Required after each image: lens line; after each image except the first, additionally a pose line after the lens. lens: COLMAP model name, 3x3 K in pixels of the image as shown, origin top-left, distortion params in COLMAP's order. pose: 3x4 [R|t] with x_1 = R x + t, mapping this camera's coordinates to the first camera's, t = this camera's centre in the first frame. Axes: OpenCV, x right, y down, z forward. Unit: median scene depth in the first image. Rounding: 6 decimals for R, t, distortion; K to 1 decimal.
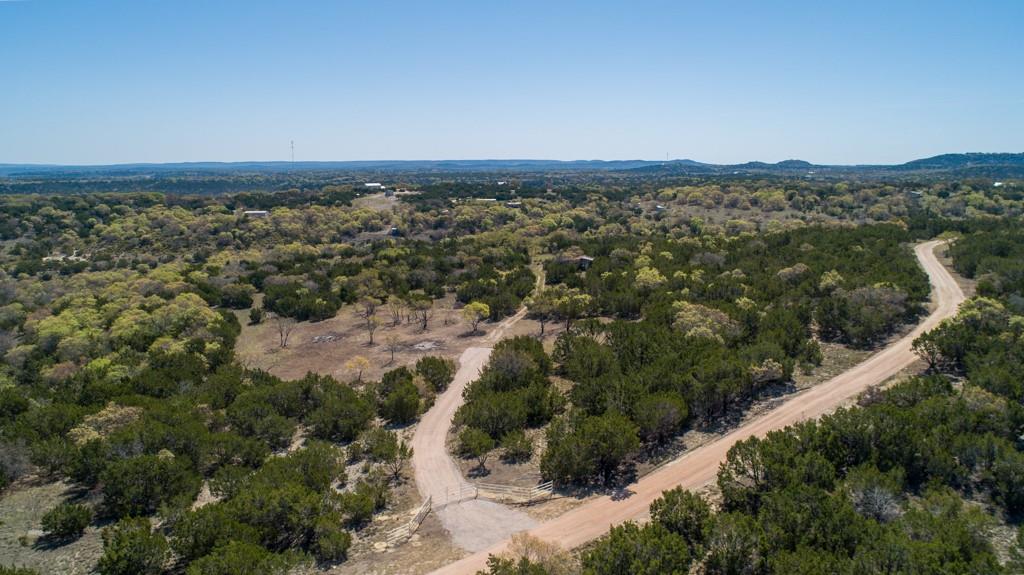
lens RADIAL K [[683.4, 0, 513.9], [0, 683.4, 294.5], [0, 0, 1]] dist [-0.016907, 0.006904]
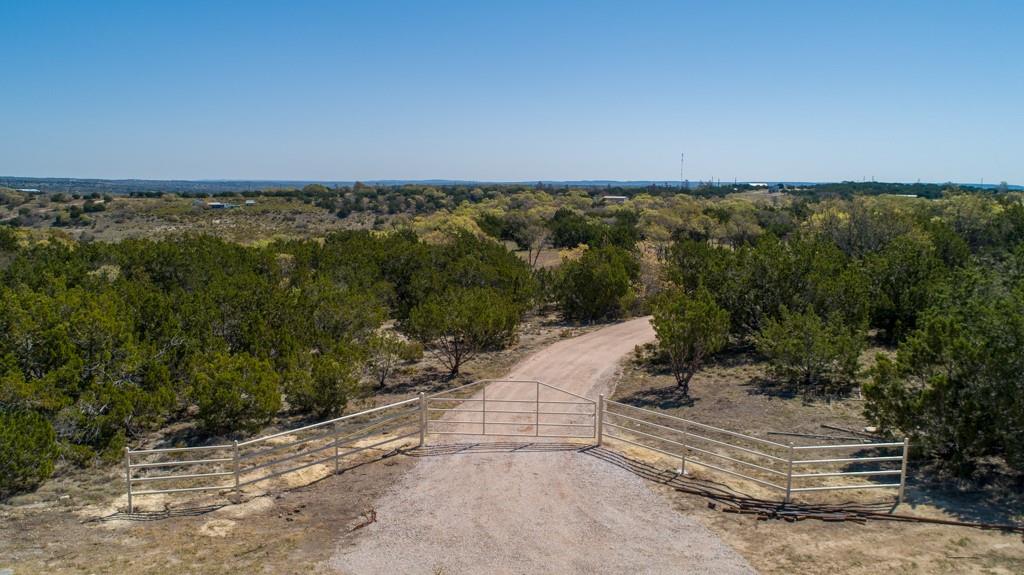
lens RADIAL K [[735.0, 0, 508.9], [0, 735.0, 287.4], [0, 0, 1]] dist [-0.023358, 0.002706]
pose [[0.857034, 0.087162, -0.507834, 0.010441], [-0.111422, 0.993619, -0.017500, 0.041276], [0.503069, 0.071582, 0.861277, 0.123831]]
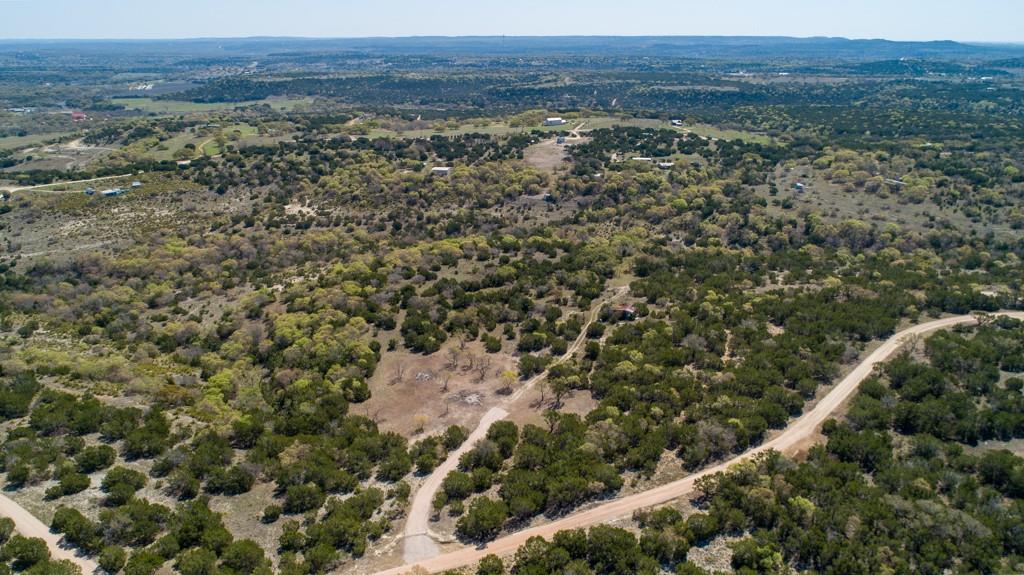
lens RADIAL K [[683.4, 0, 514.2], [0, 683.4, 280.3], [0, 0, 1]] dist [-0.016907, 0.006904]
pose [[0.954519, 0.097528, -0.281749, 0.137169], [-0.055082, 0.986403, 0.154837, -0.158911], [0.293019, -0.132276, 0.946912, -0.169591]]
